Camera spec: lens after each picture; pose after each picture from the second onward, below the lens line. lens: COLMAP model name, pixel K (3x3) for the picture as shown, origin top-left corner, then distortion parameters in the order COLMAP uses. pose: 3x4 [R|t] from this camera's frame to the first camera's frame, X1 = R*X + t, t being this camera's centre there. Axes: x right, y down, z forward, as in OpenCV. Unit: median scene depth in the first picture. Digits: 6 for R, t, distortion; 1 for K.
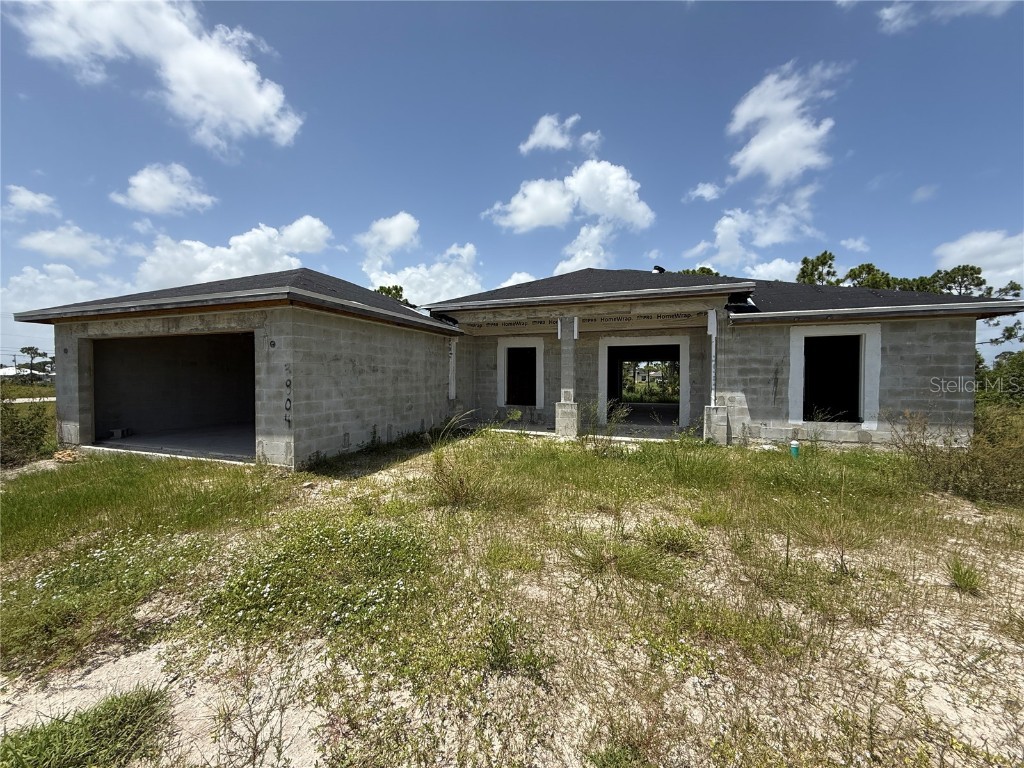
lens RADIAL K [[405.1, 0, 512.0], [0, 405.1, 384.0], [0, 0, 1]] dist [-0.000735, 0.000120]
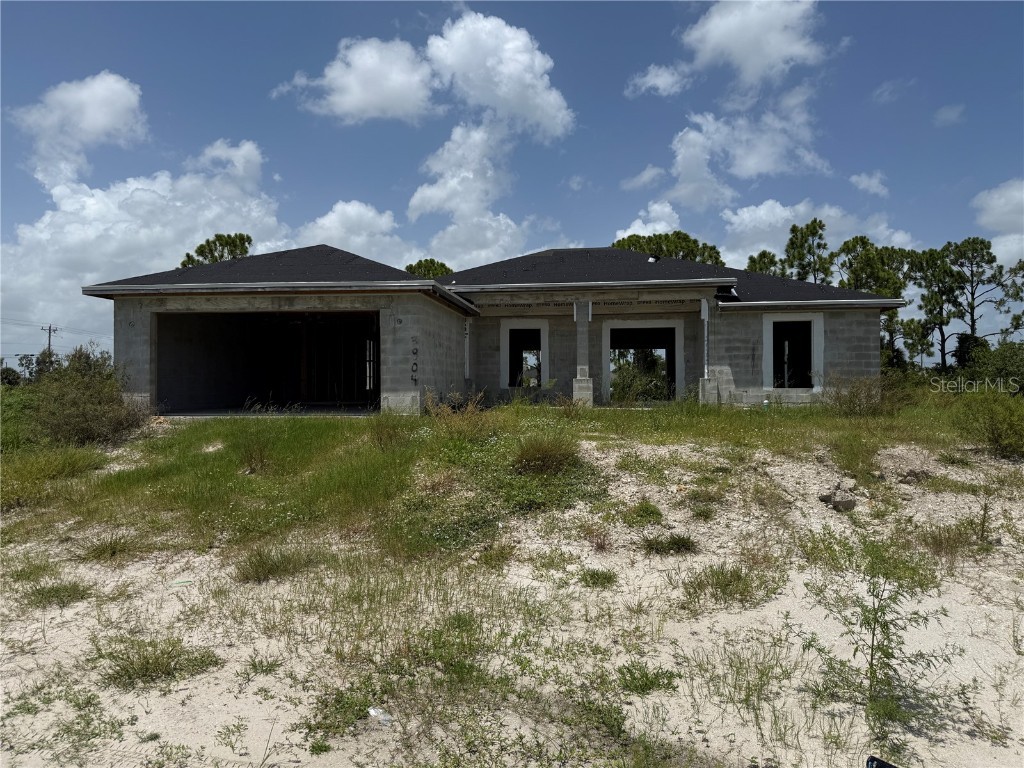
lens RADIAL K [[693.5, 0, 505.8], [0, 693.5, 378.5], [0, 0, 1]] dist [0.068927, -0.102054]
pose [[0.976746, -0.001830, 0.214390, -0.545929], [0.007992, 0.999579, -0.027876, 0.111333], [-0.214249, 0.028941, 0.976350, -0.921803]]
